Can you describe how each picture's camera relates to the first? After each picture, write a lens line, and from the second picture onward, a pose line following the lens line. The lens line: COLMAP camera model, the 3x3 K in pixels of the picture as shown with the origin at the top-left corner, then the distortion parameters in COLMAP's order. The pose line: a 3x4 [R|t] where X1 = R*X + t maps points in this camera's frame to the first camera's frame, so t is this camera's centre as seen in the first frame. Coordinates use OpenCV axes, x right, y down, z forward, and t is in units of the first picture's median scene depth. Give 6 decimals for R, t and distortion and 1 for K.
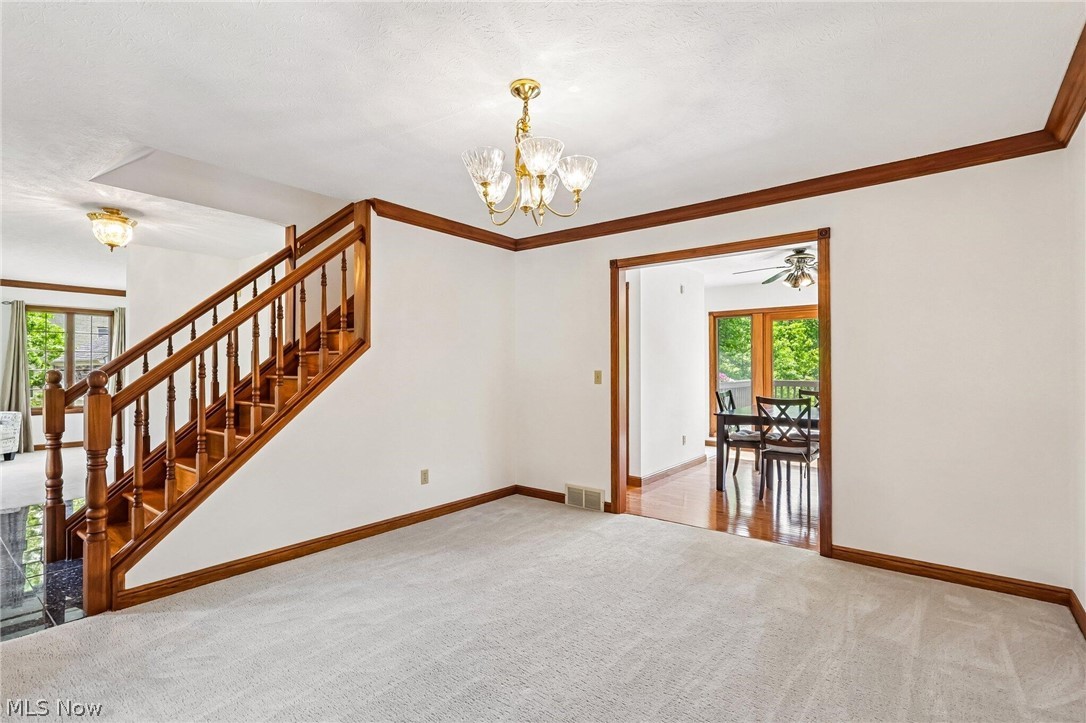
lens RADIAL K [[520.7, 0, 534.0], [0, 520.7, 363.0], [0, 0, 1]] dist [-0.002951, 0.003545]
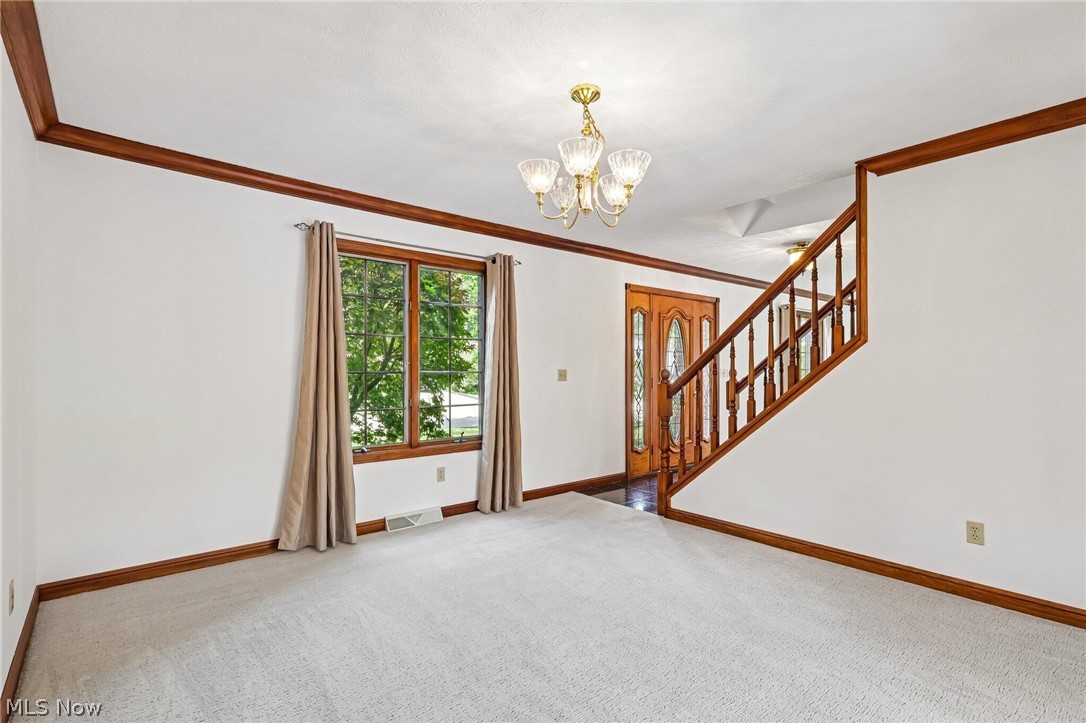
lens RADIAL K [[520.7, 0, 536.7], [0, 520.7, 369.4], [0, 0, 1]] dist [-0.002951, 0.003545]
pose [[-0.189653, 0.004964, -0.981839, 0.723716], [0.008431, 0.999959, 0.003427, 0.008065], [0.981815, -0.007628, -0.189687, 0.786800]]
